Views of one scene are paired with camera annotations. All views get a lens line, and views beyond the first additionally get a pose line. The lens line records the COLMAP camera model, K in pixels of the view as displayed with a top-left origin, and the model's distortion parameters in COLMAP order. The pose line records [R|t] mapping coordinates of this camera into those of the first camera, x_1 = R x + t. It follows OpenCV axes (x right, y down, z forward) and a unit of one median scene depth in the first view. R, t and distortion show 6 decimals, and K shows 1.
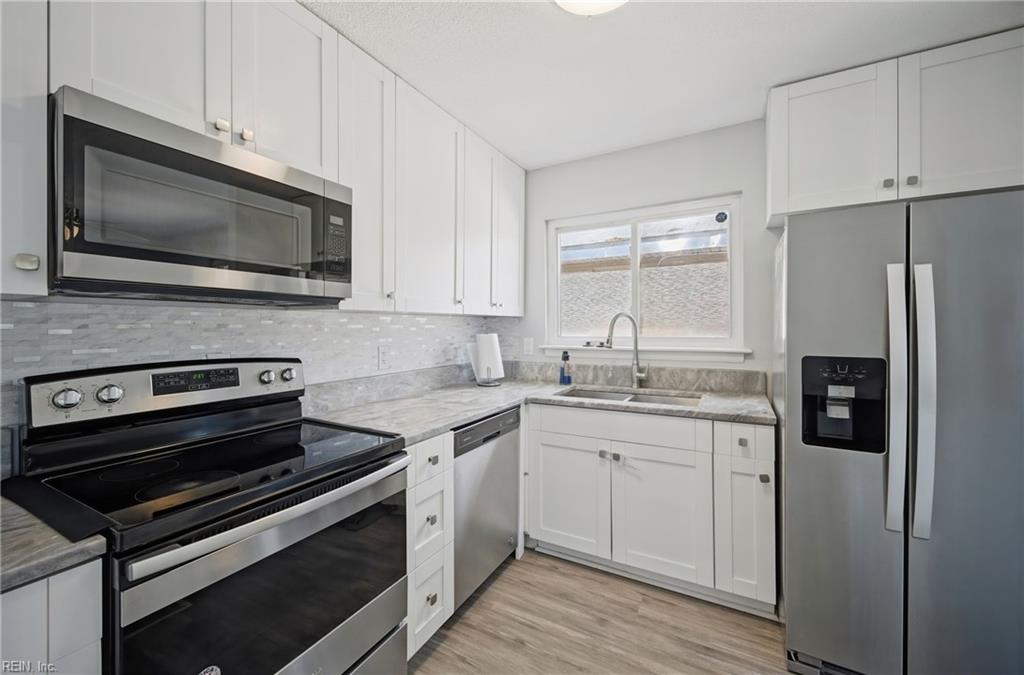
lens RADIAL K [[408.5, 0, 510.3], [0, 408.5, 331.0], [0, 0, 1]] dist [0.004714, -0.000003]
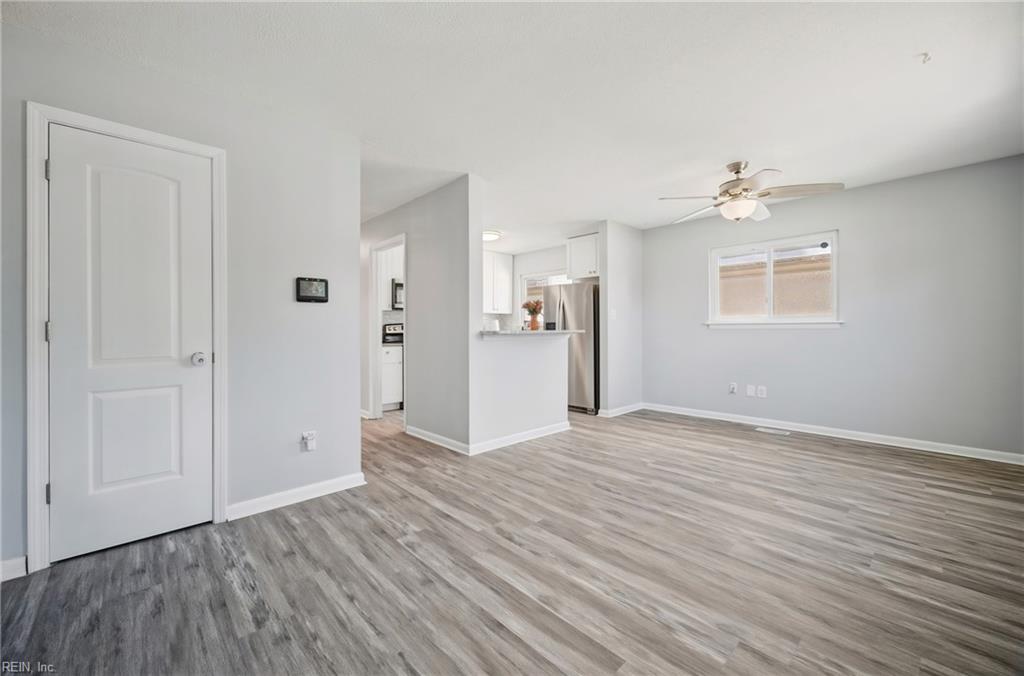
lens RADIAL K [[408.5, 0, 510.3], [0, 408.5, 331.5], [0, 0, 1]] dist [0.004714, -0.000003]
pose [[0.951674, 0.005932, -0.307053, 1.337942], [-0.005681, 0.999982, 0.001711, 0.113902], [0.307058, 0.000116, 0.951691, -2.332779]]
